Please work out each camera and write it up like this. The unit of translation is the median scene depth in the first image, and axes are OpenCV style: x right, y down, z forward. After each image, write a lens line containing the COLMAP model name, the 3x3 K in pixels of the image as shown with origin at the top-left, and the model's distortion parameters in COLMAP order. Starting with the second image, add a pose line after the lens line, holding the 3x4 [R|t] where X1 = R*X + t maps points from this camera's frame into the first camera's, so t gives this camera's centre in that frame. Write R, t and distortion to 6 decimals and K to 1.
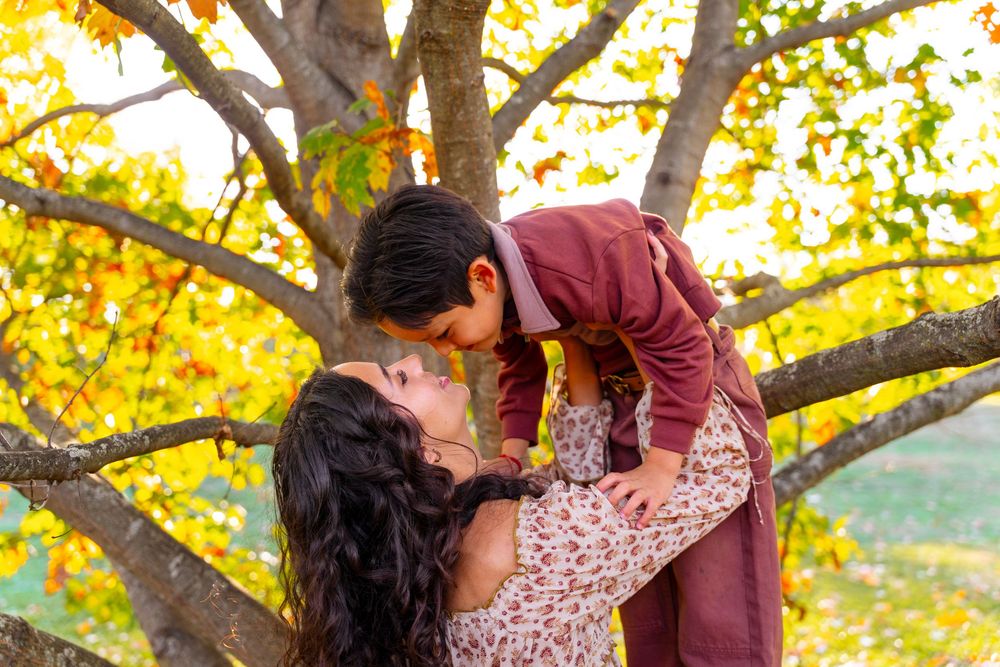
lens RADIAL K [[1021.2, 0, 507.5], [0, 1021.2, 328.6], [0, 0, 1]] dist [0.021005, 0.000000]
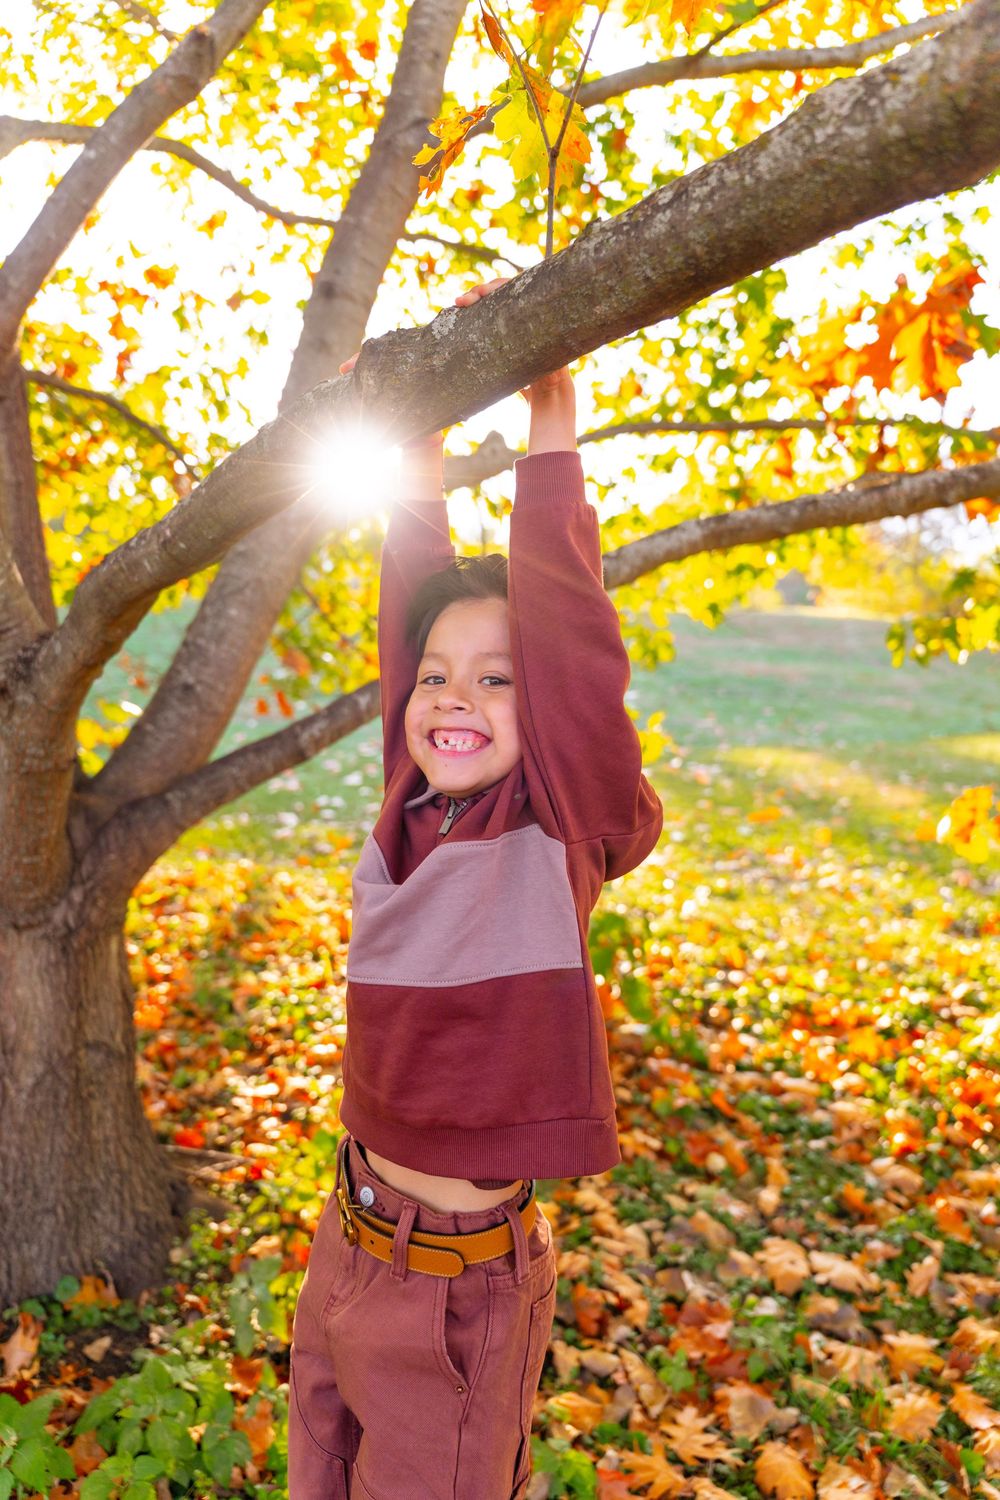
lens RADIAL K [[987.3, 0, 497.2], [0, 987.3, 753.0], [0, 0, 1]] dist [-0.015695, 0.003020]
pose [[0.997180, 0.014483, 0.073637, 0.137274], [-0.029980, 0.976385, 0.213948, 0.023074], [-0.068800, -0.215553, 0.974066, 0.090557]]
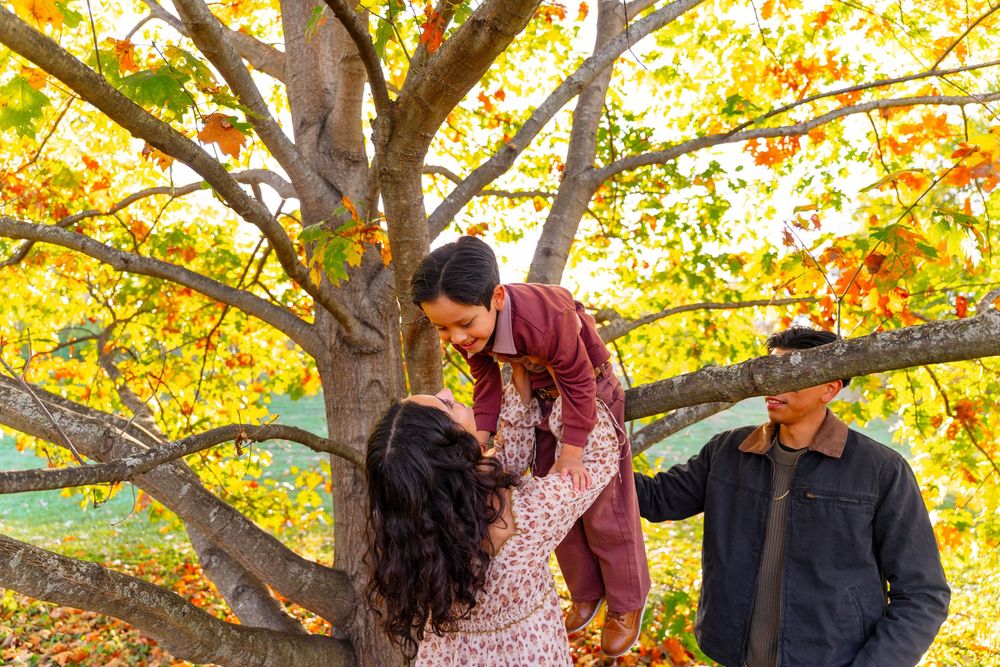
lens RADIAL K [[658.2, 0, 505.8], [0, 658.2, 328.2], [0, 0, 1]] dist [-0.015695, 0.003020]
pose [[0.996695, 0.012812, 0.080219, 0.007500], [-0.013141, 0.999907, 0.003569, -0.020238], [-0.080165, -0.004612, 0.996771, 0.010472]]
